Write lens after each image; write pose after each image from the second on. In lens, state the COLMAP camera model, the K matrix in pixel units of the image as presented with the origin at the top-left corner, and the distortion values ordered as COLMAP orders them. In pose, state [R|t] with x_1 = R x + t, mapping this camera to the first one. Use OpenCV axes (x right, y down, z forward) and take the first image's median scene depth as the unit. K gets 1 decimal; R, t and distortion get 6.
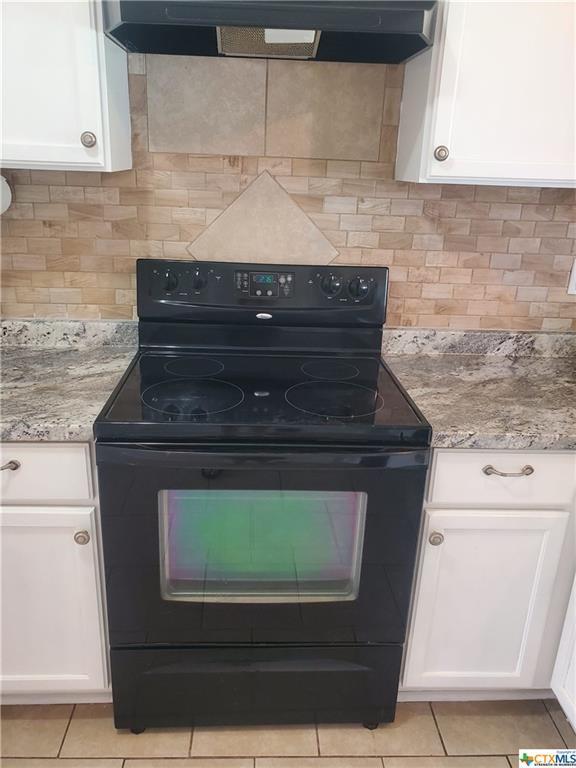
lens RADIAL K [[604.7, 0, 290.9], [0, 604.7, 370.5], [0, 0, 1]] dist [0.108287, -0.224764]
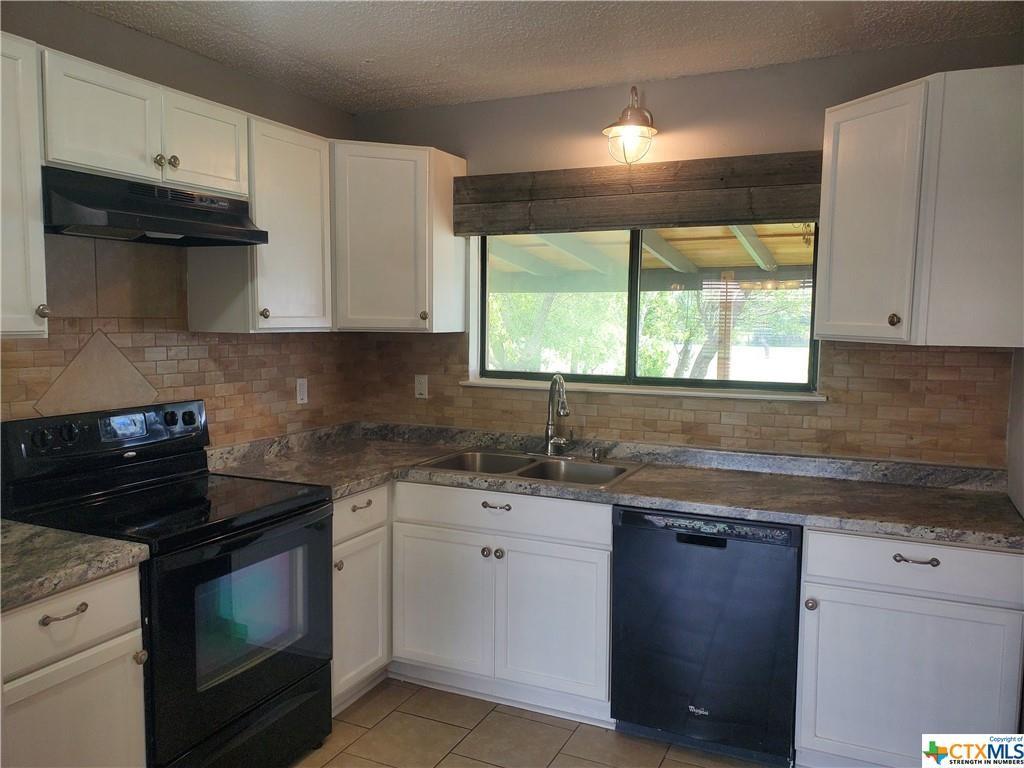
lens RADIAL K [[806.2, 0, 512.0], [0, 806.2, 384.0], [0, 0, 1]] dist [0.108287, -0.224764]
pose [[0.454348, -0.107224, 0.884347, -1.011508], [0.291444, 0.955990, -0.033824, 0.037961], [-0.841800, 0.273106, 0.465602, -0.297396]]
